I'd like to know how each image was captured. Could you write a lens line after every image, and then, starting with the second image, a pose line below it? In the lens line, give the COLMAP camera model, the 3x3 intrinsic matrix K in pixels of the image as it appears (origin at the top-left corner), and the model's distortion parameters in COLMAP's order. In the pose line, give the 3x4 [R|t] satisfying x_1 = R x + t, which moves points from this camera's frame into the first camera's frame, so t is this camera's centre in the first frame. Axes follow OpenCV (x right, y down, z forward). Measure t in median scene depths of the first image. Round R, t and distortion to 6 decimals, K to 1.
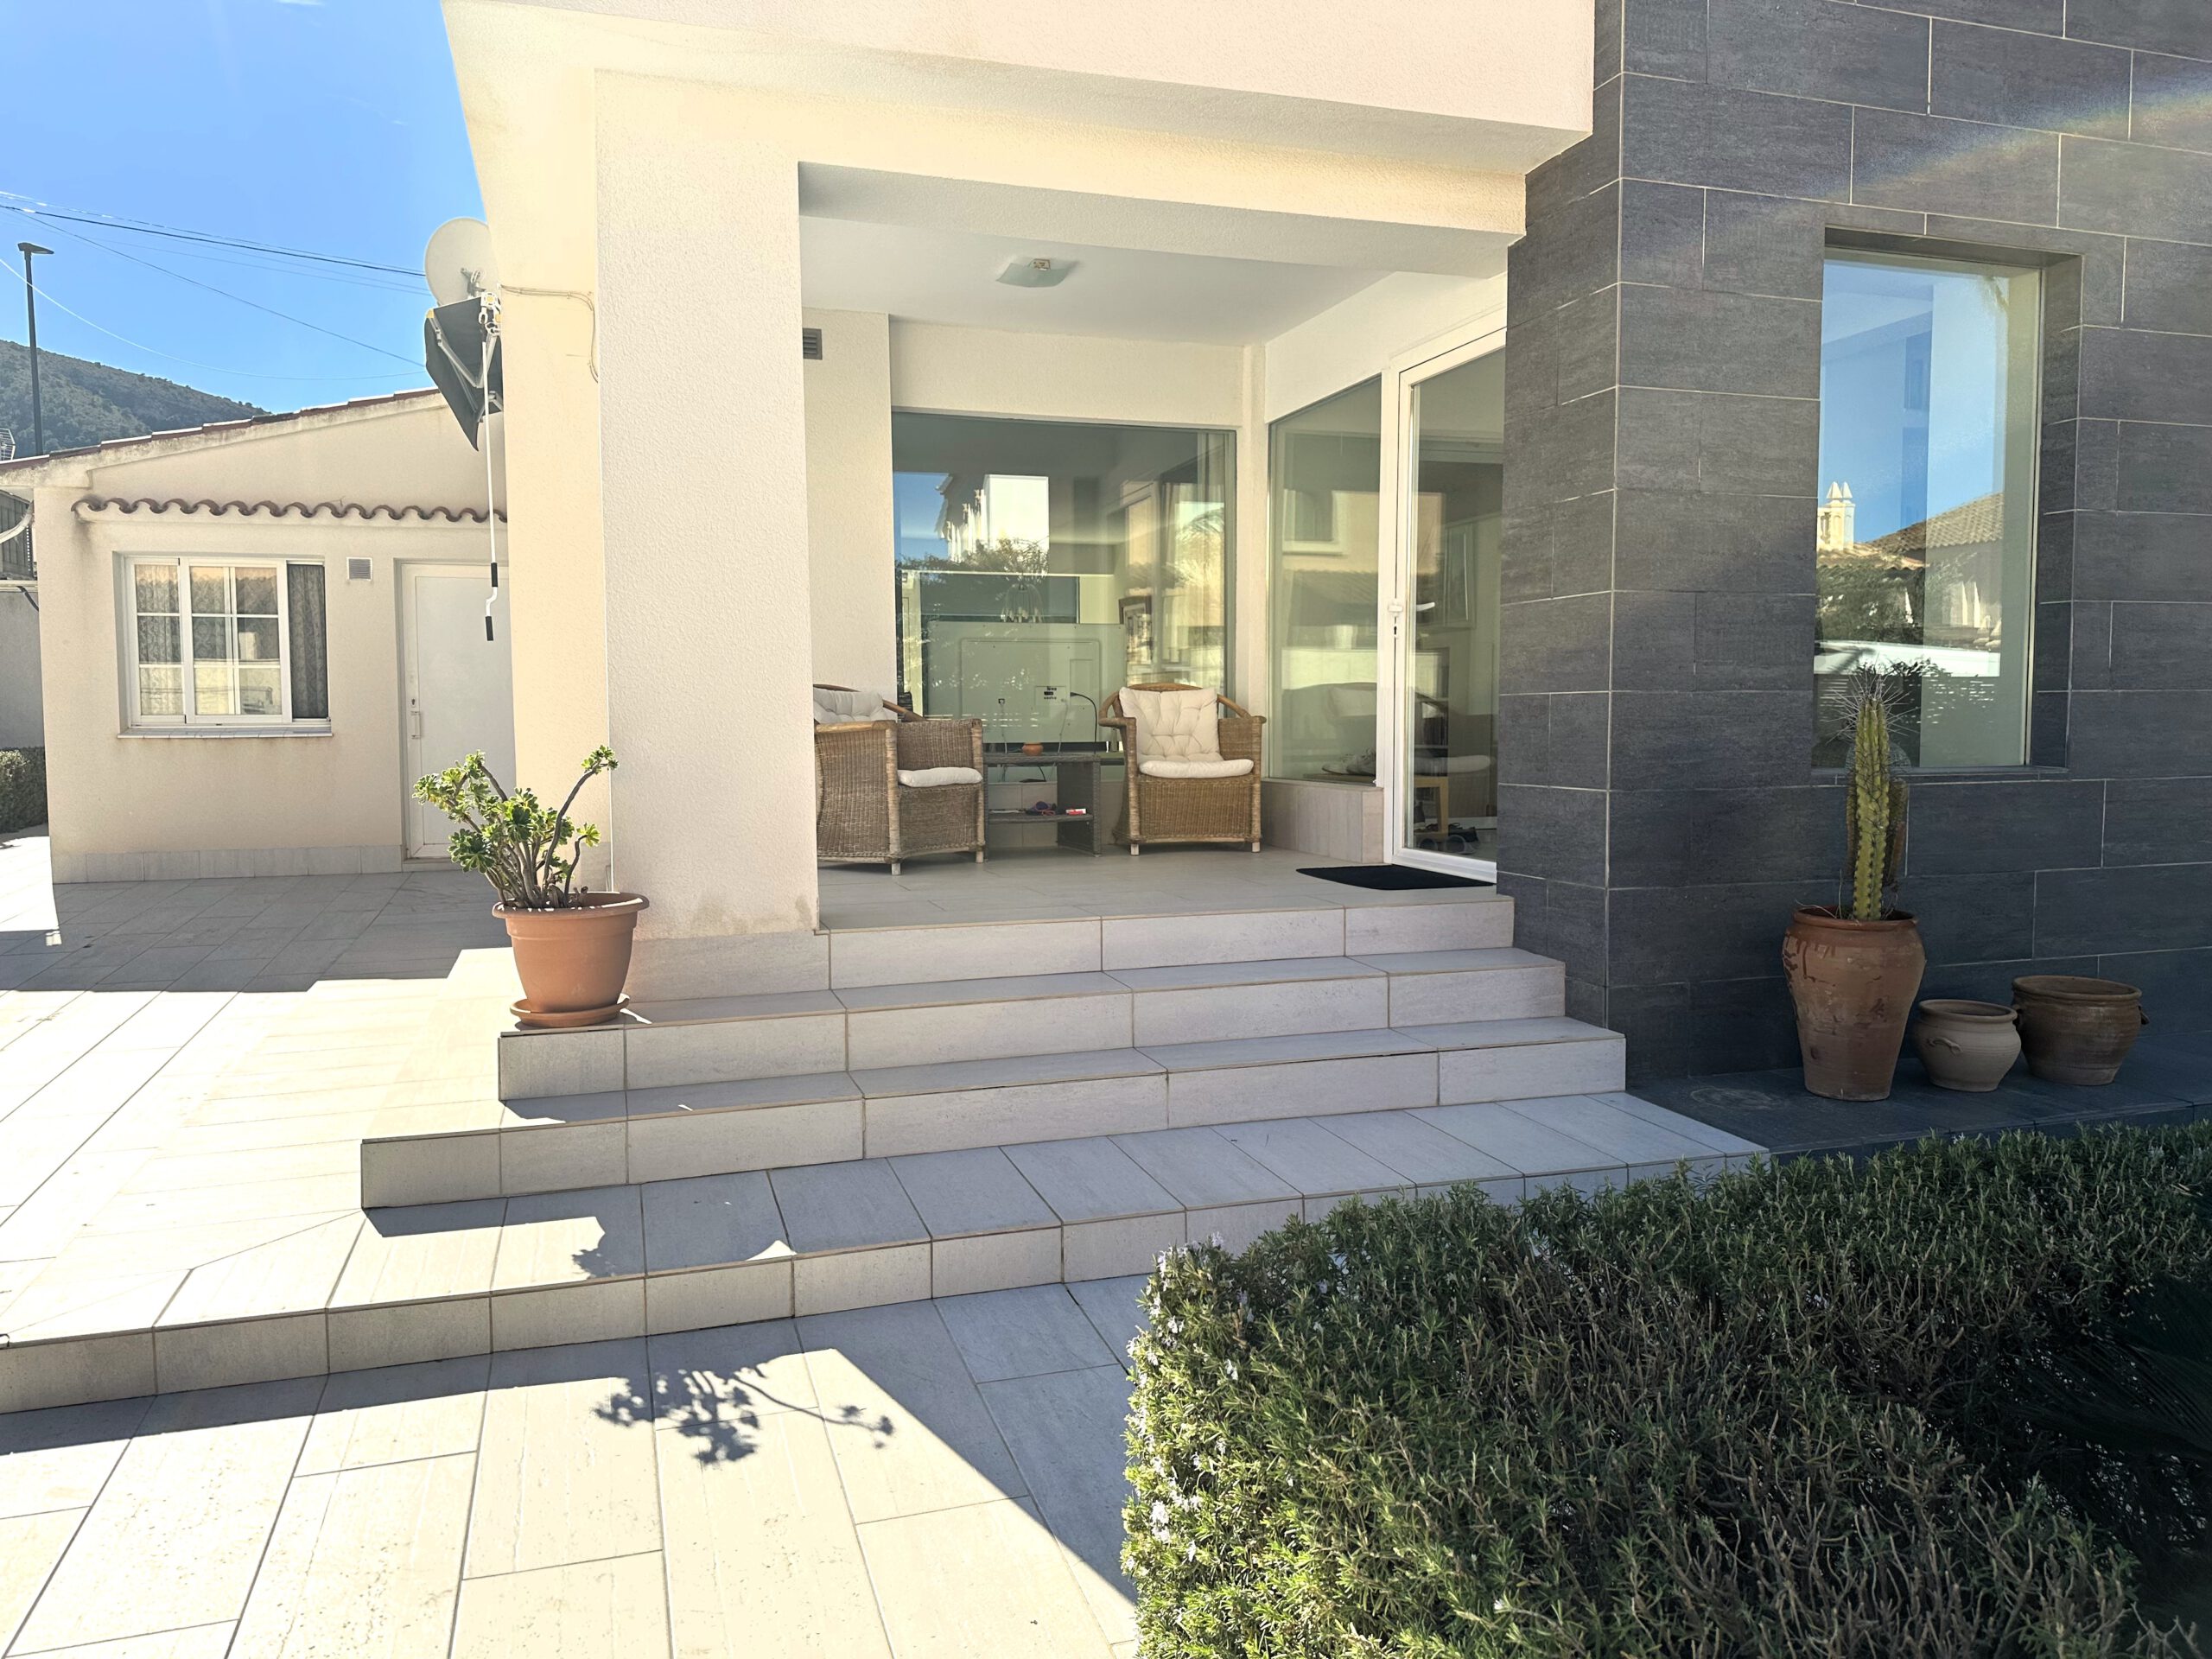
lens RADIAL K [[1553.0, 0, 1106.0], [0, 1553.0, 829.5], [0, 0, 1]] dist [0.024809, -0.076883]
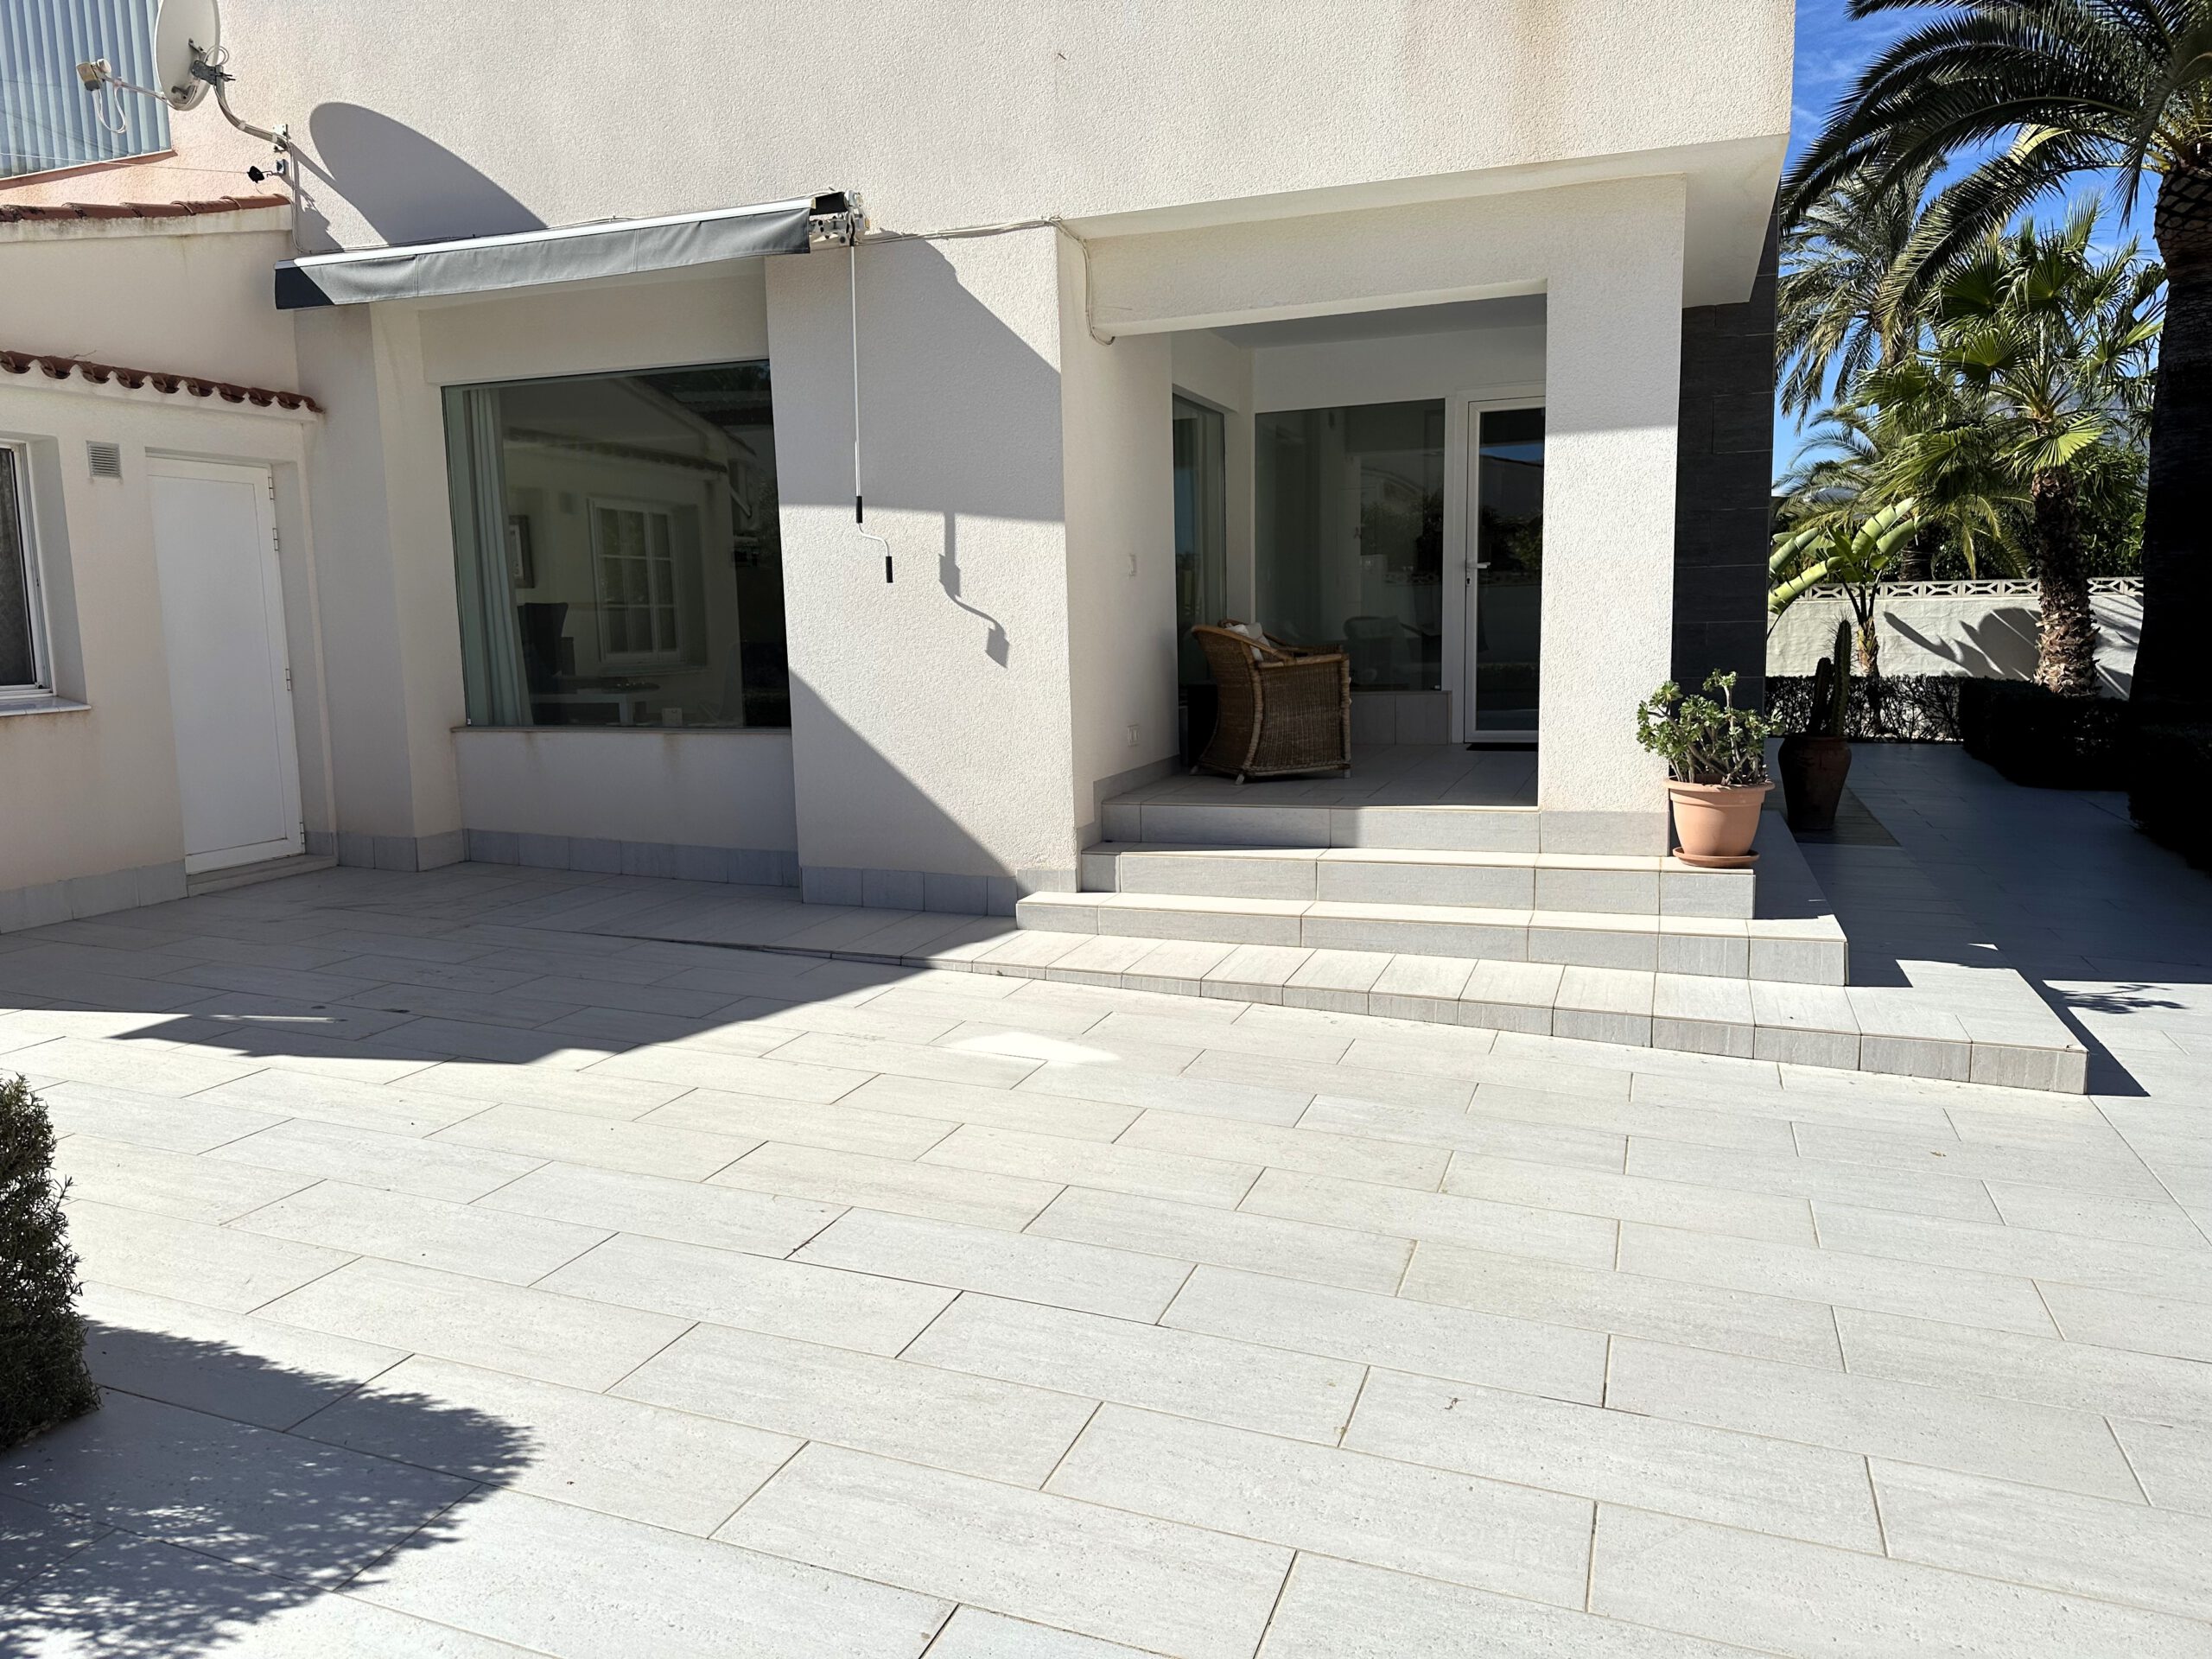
lens RADIAL K [[1530.4, 0, 1106.0], [0, 1530.4, 829.5], [0, 0, 1]] dist [0.025611, -0.000514]
pose [[0.616587, -0.117200, 0.778514, -0.770481], [0.081342, 0.993049, 0.085073, -0.030827], [-0.783073, 0.010872, 0.621835, 0.243675]]
